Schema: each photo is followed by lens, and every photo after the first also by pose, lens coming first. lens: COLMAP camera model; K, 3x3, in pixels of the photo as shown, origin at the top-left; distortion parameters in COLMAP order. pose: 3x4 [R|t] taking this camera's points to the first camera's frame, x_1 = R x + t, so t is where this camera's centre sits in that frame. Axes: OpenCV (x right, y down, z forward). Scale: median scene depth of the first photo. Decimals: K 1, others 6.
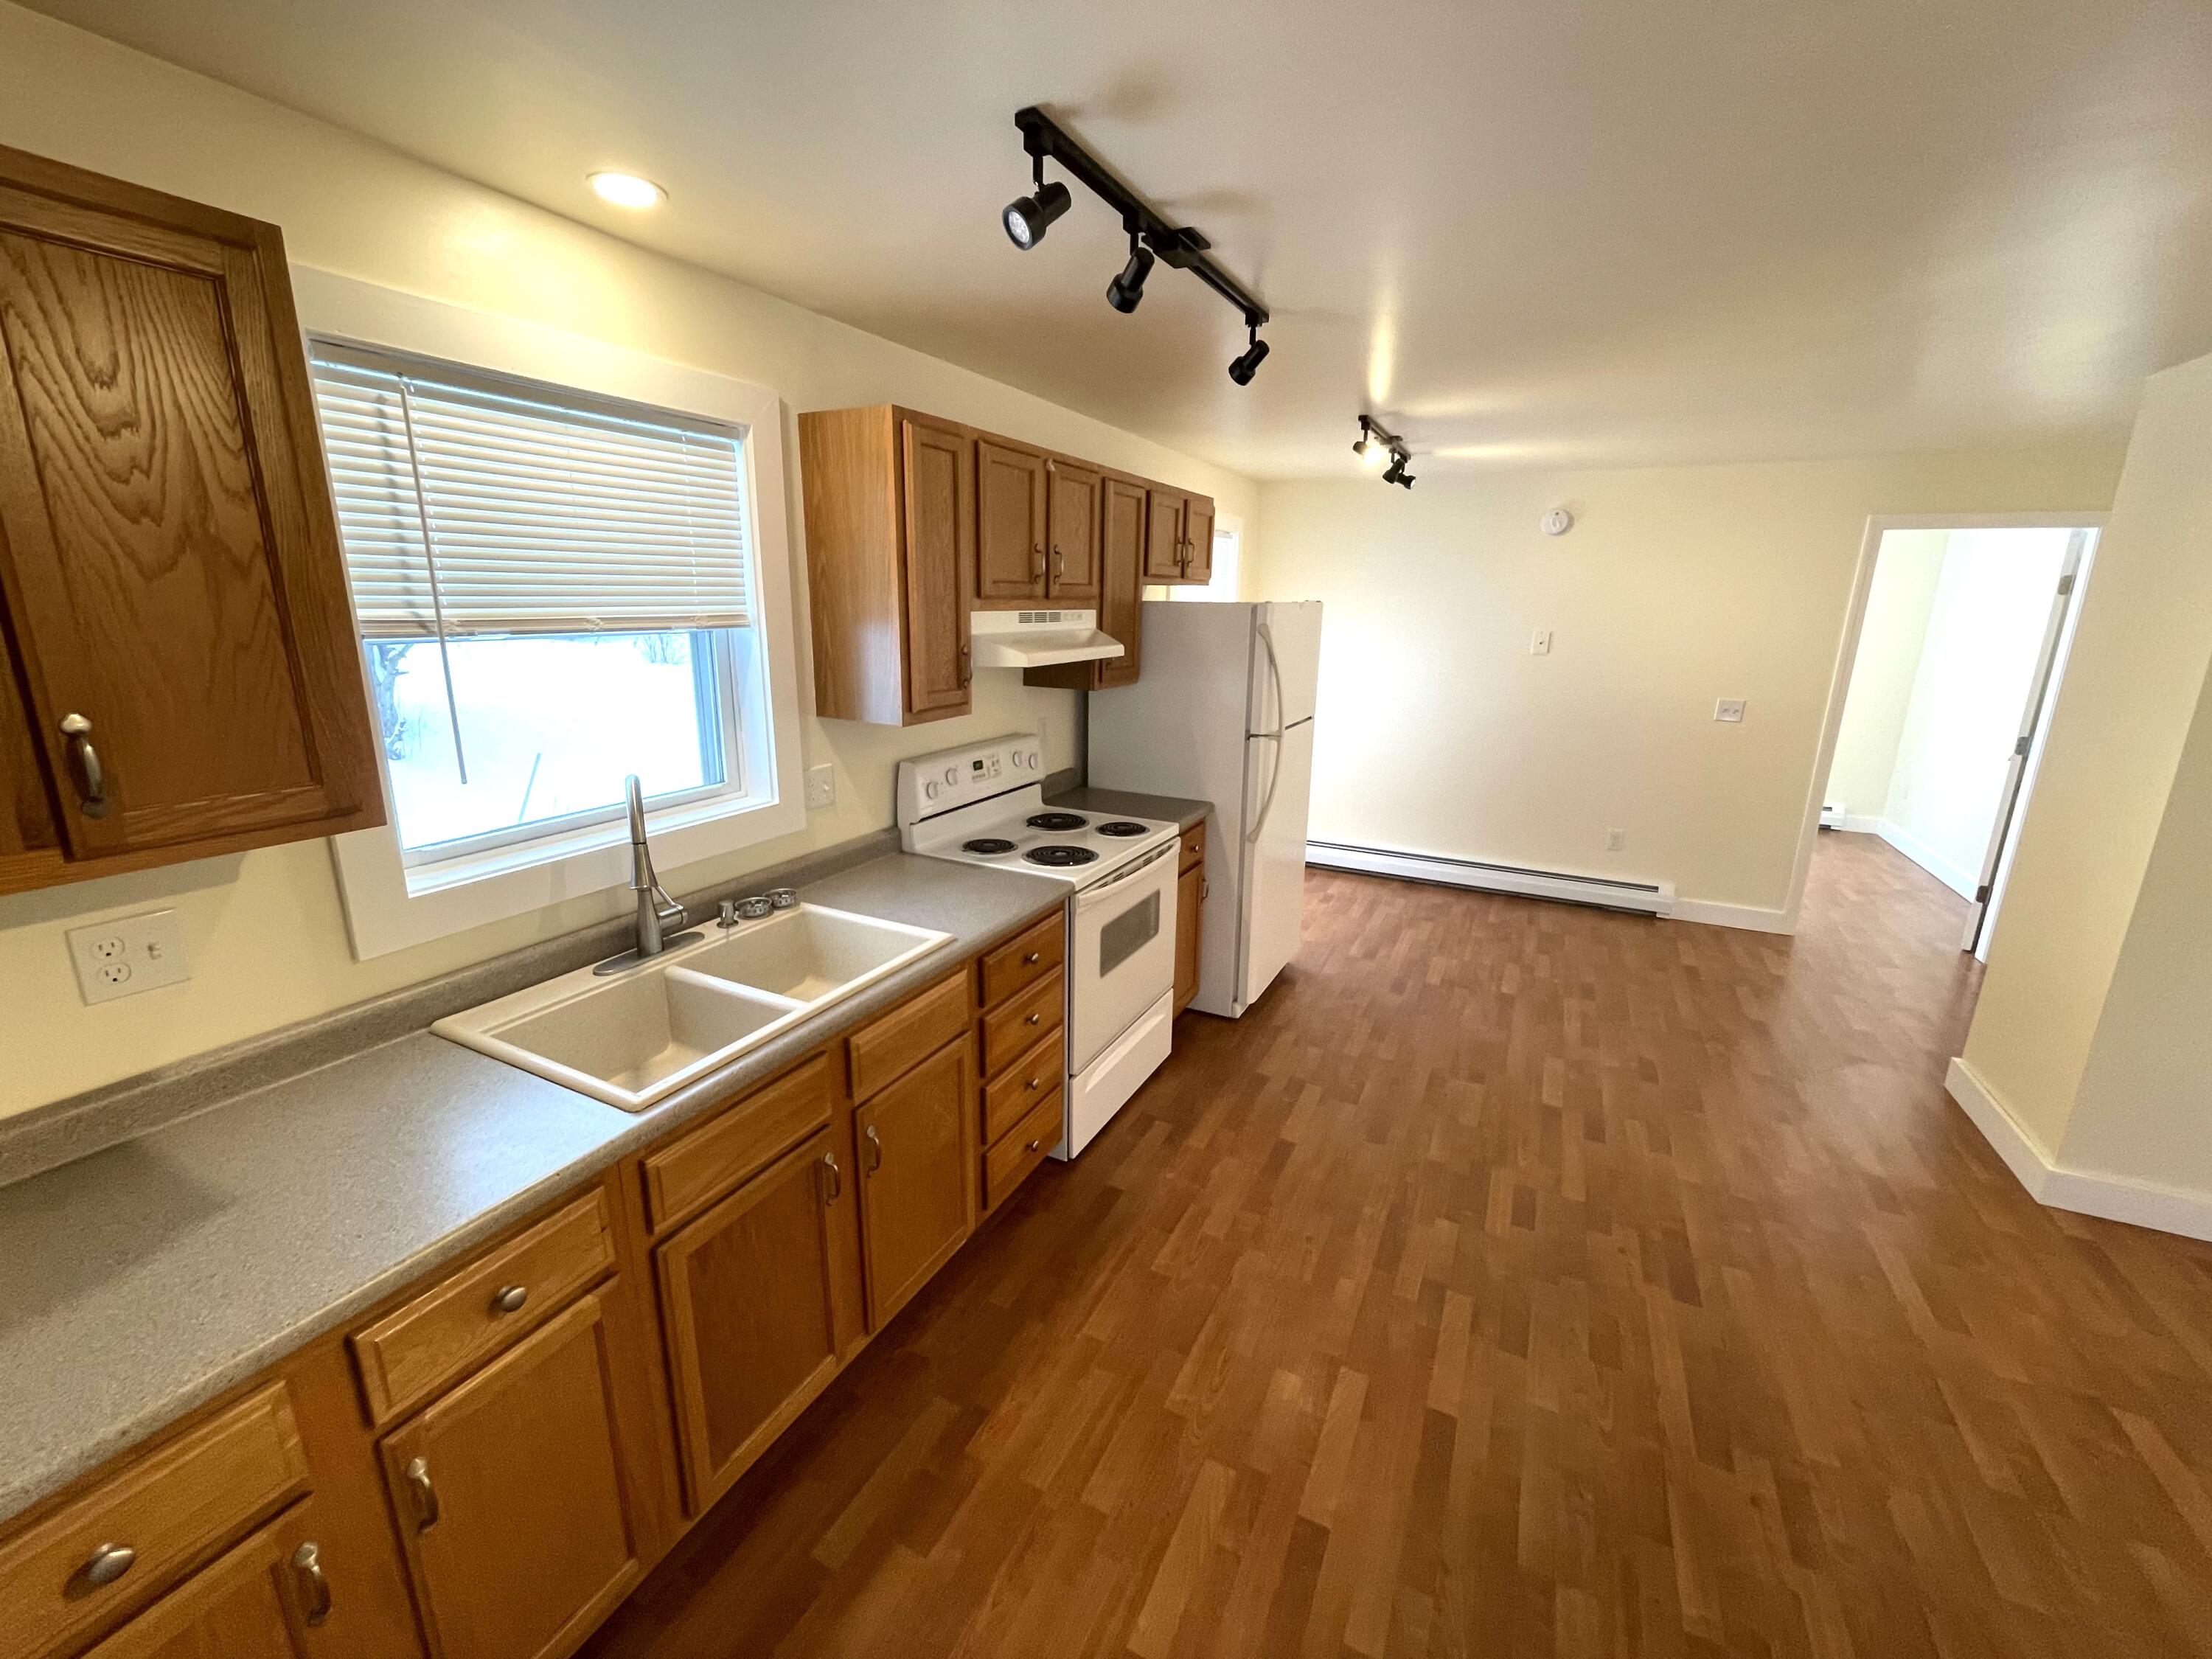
lens RADIAL K [[903.9, 0, 1100.5], [0, 903.9, 816.5], [0, 0, 1]] dist [-0.005629, 0.002146]
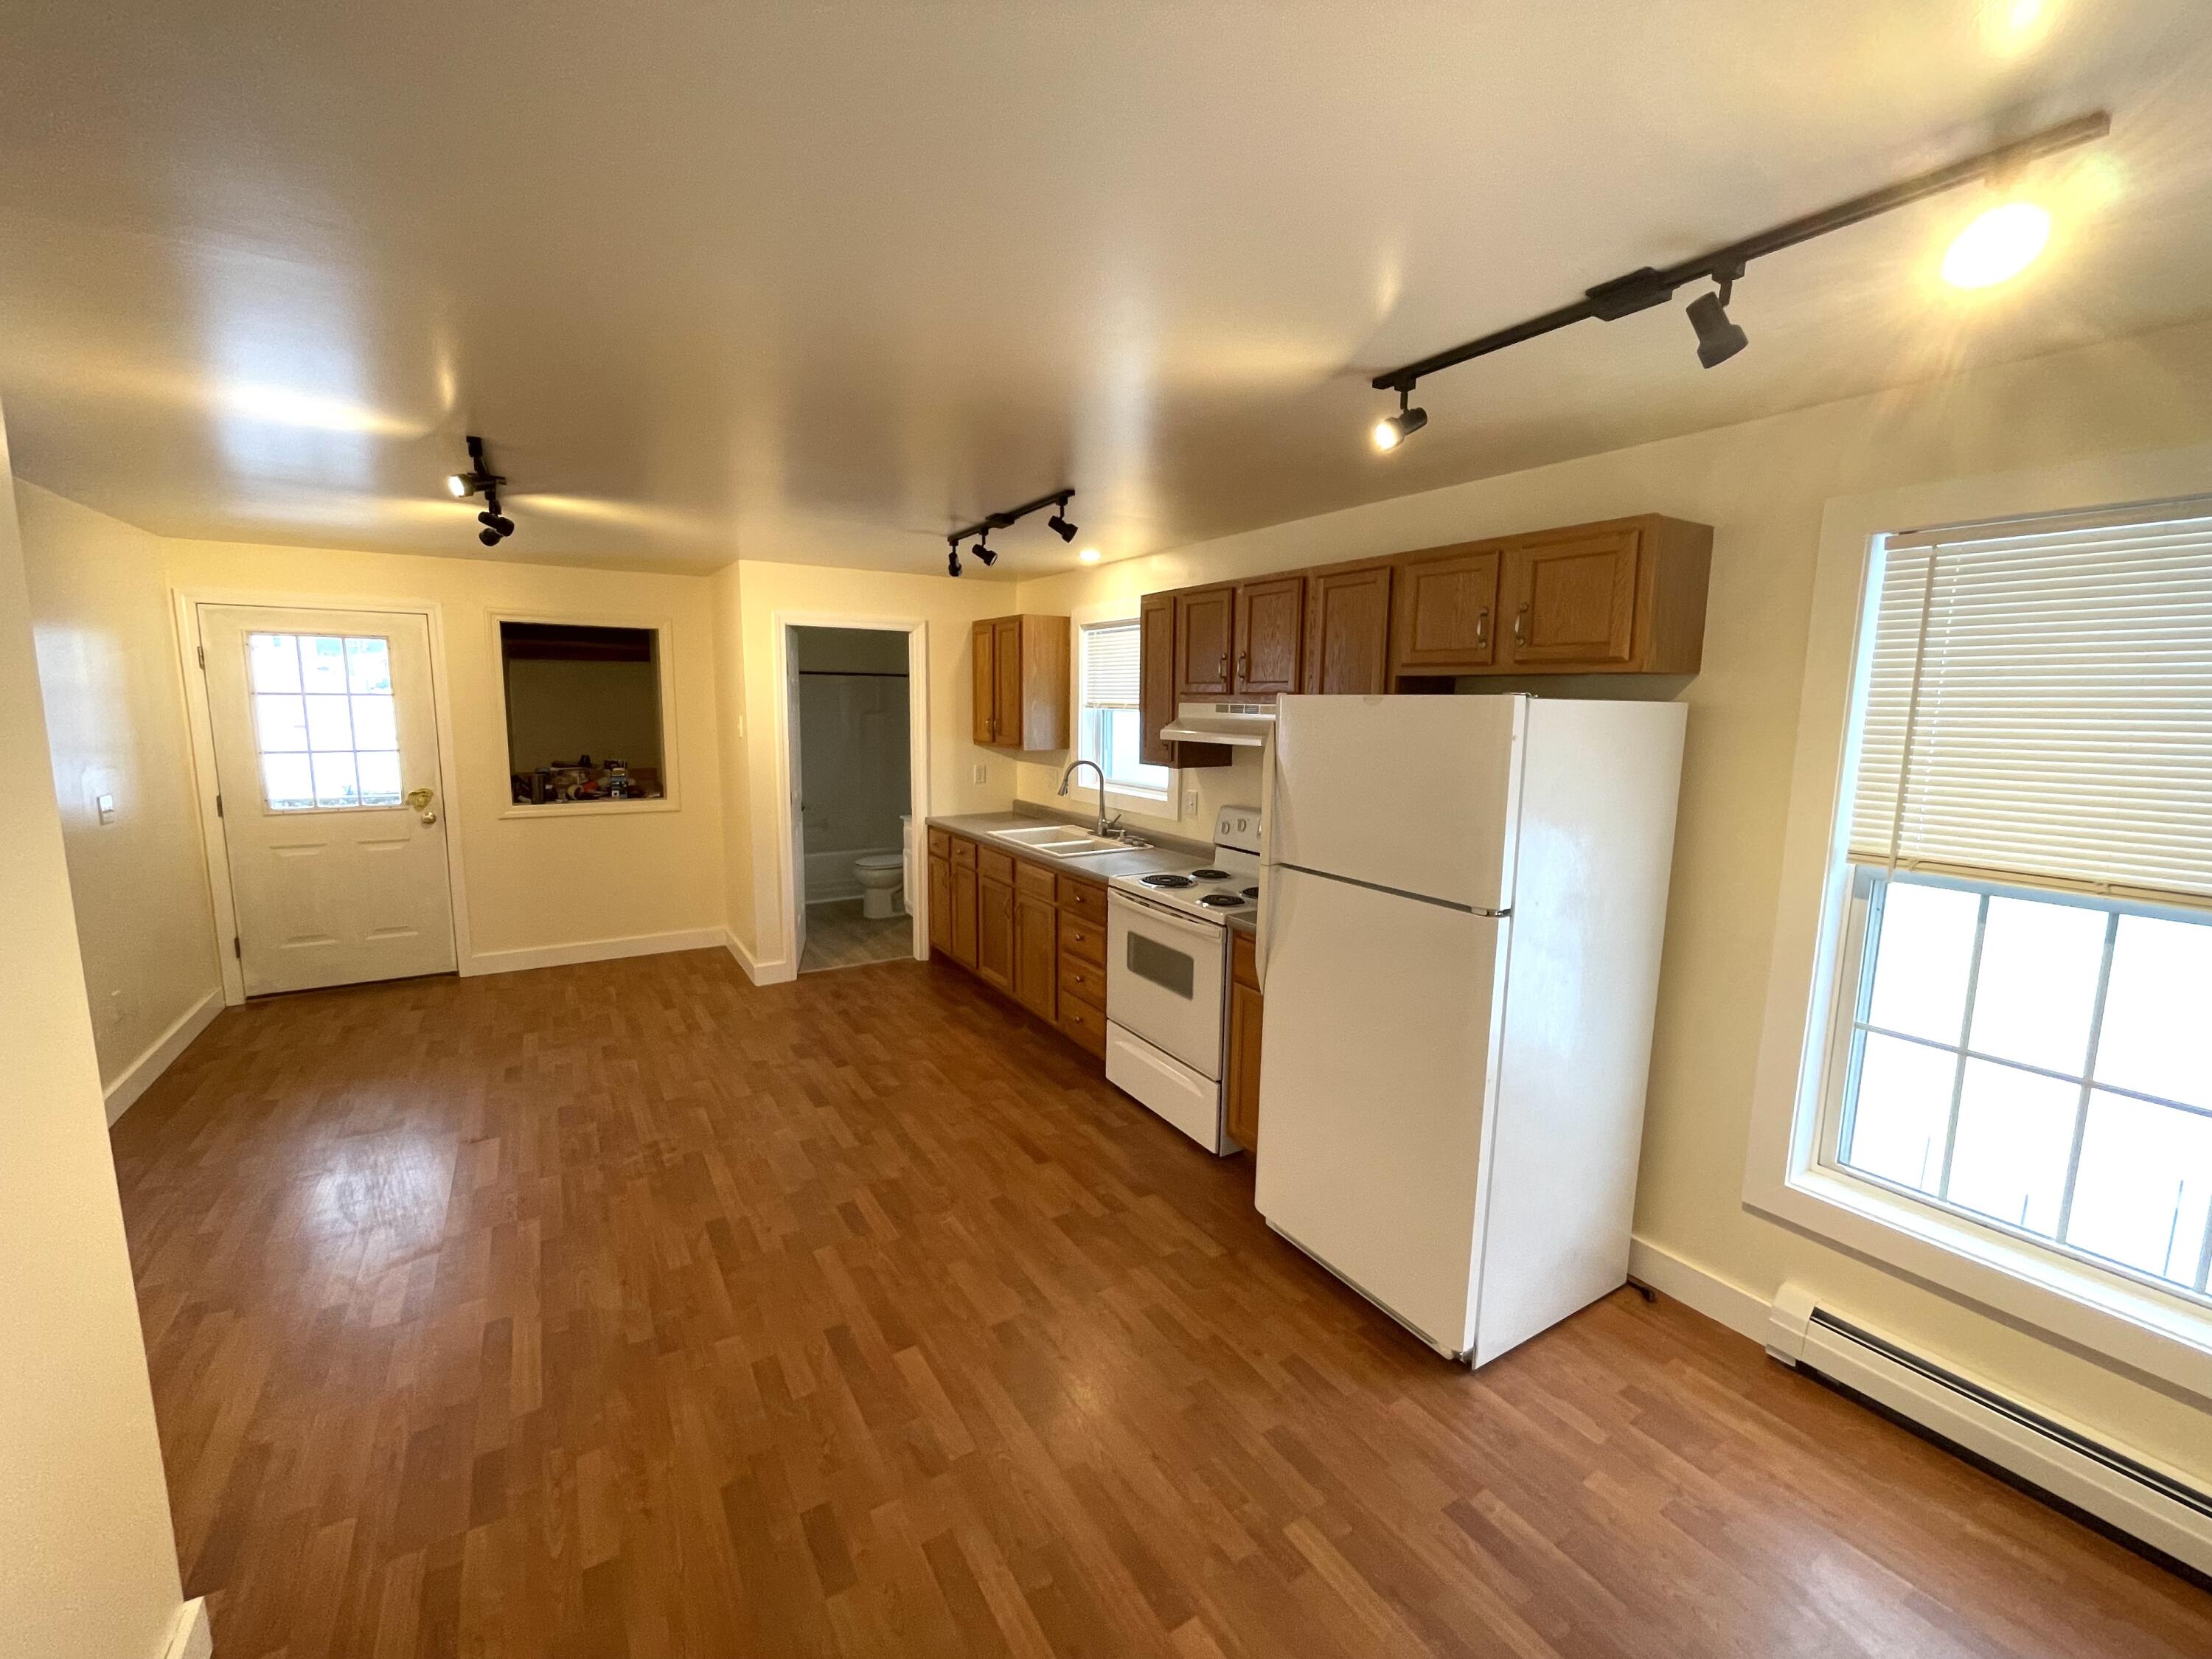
lens RADIAL K [[903.9, 0, 1101.1], [0, 903.9, 820.9], [0, 0, 1]] dist [-0.005629, 0.002146]
pose [[-0.519368, 0.096728, -0.849059, 1.146065], [-0.221280, 0.944462, 0.242953, -0.349029], [0.825404, 0.314061, -0.469120, 1.536010]]
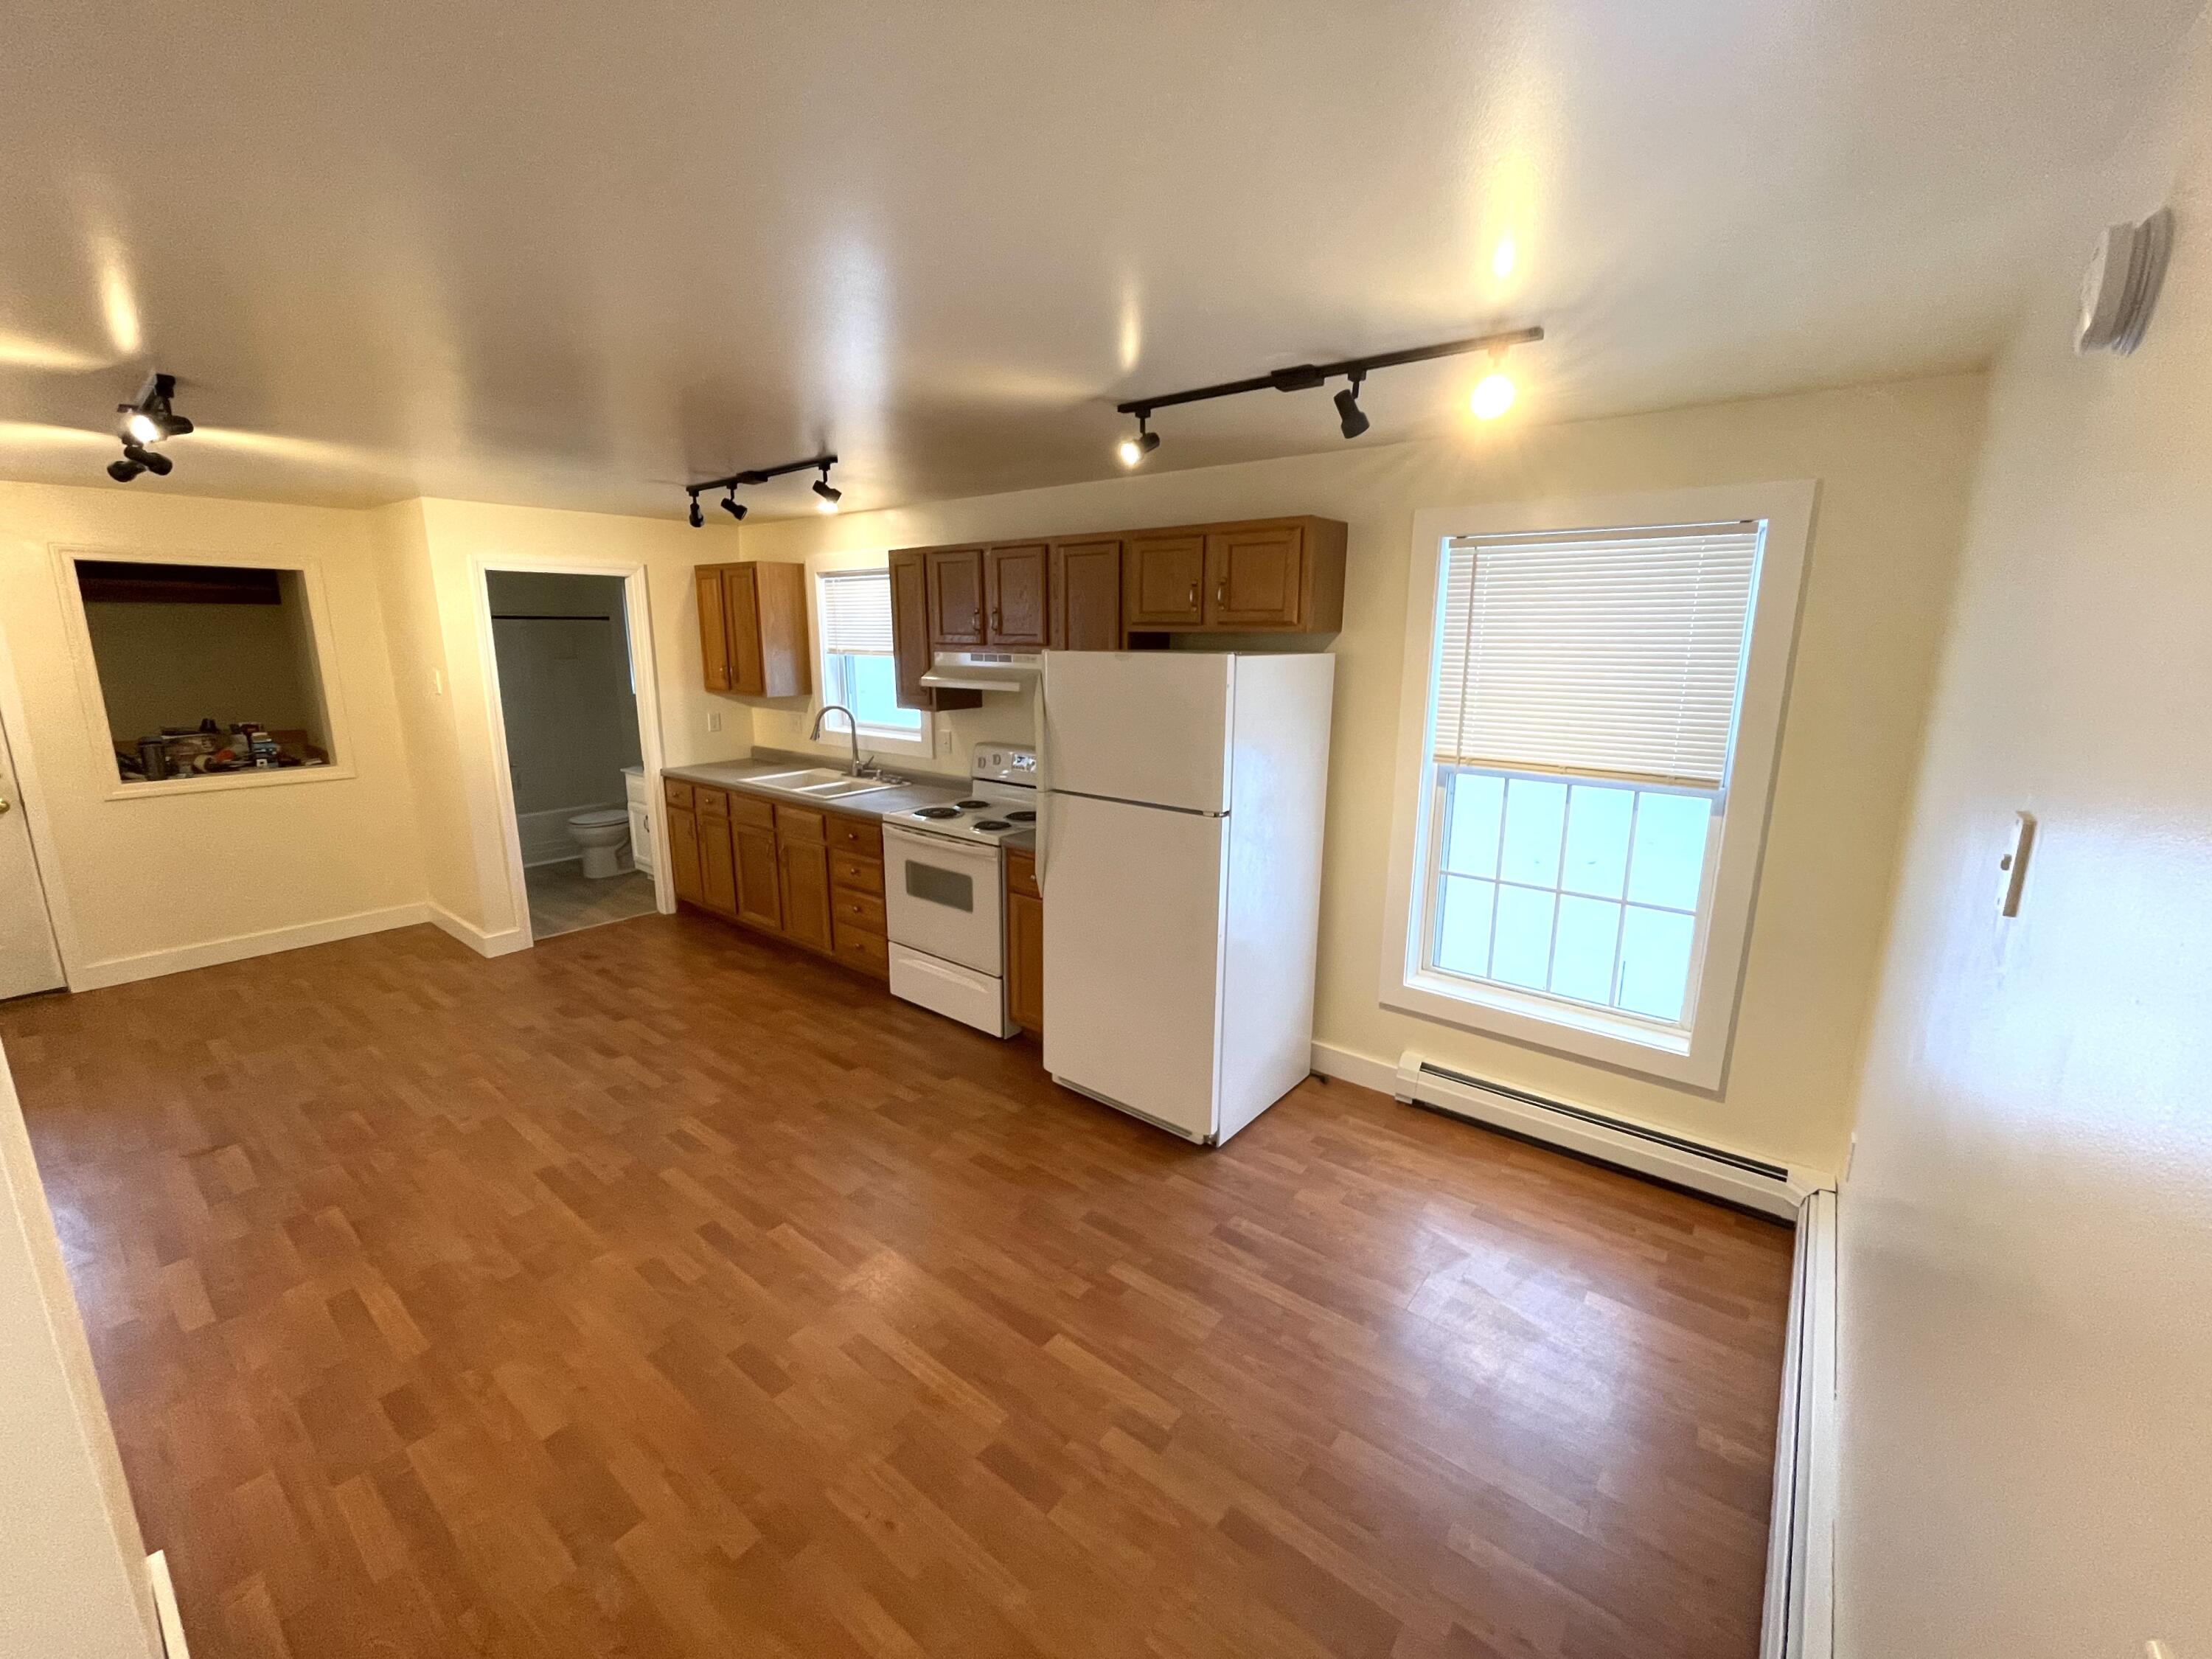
lens RADIAL K [[903.9, 0, 1103.8], [0, 903.9, 818.7], [0, 0, 1]] dist [-0.005629, 0.002146]
pose [[-0.202124, 0.187131, -0.961316, 1.362340], [-0.239211, 0.942412, 0.233747, -0.370506], [0.949697, 0.277203, -0.145720, 1.502675]]
